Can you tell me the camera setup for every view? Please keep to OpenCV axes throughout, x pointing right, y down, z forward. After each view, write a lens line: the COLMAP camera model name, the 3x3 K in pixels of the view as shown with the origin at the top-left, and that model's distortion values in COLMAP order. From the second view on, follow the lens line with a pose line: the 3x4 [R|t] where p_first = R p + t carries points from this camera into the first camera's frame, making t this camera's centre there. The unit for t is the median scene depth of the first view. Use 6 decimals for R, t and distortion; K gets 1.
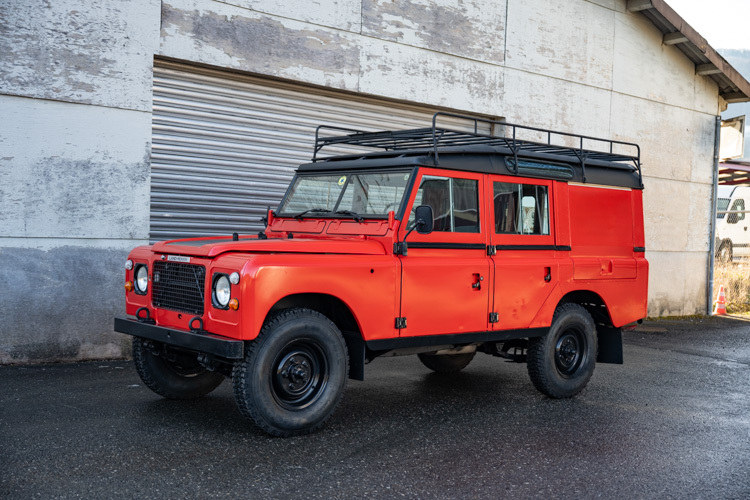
lens RADIAL K [[860.4, 0, 375.0], [0, 860.4, 250.0], [0, 0, 1]] dist [0.002911, 0.005198]
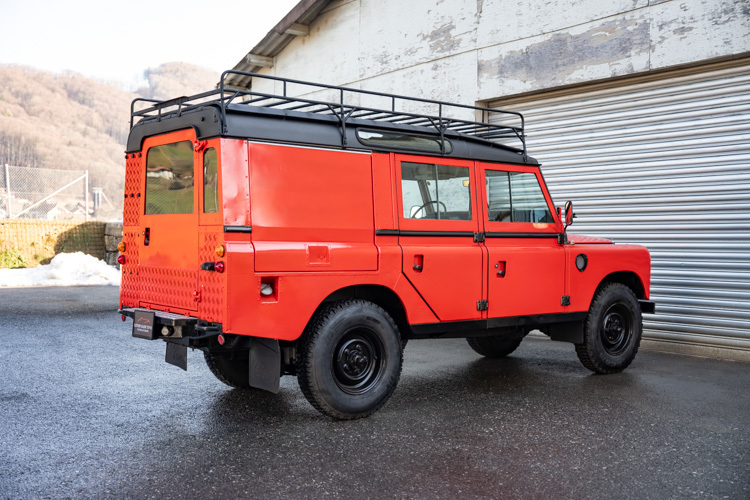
lens RADIAL K [[839.4, 0, 375.0], [0, 839.4, 250.0], [0, 0, 1]] dist [0.007044, -0.004559]
pose [[-0.050210, -0.027389, -0.998363, 0.891780], [-0.022133, 0.999409, -0.026304, 0.034262], [0.998493, 0.020776, -0.050786, 0.786612]]
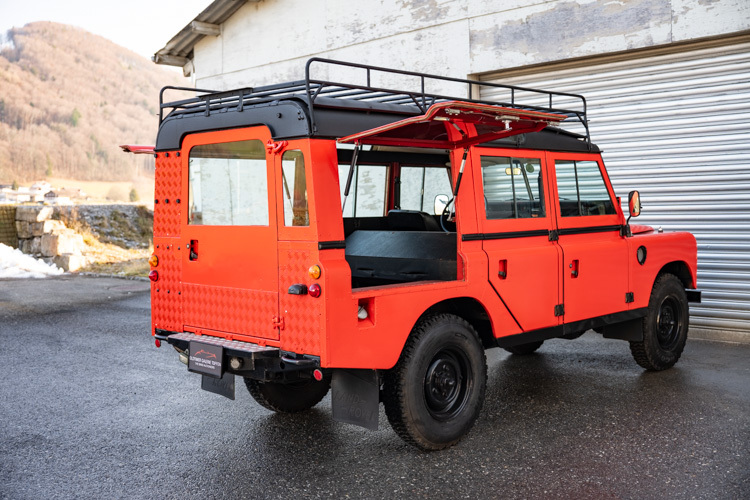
lens RADIAL K [[860.4, 0, 375.0], [0, 860.4, 250.0], [0, 0, 1]] dist [0.002911, 0.005198]
pose [[0.075236, 0.012277, -0.997090, 0.832745], [0.012312, 0.999837, 0.013240, 0.006094], [0.997090, -0.013272, 0.075072, 0.662352]]
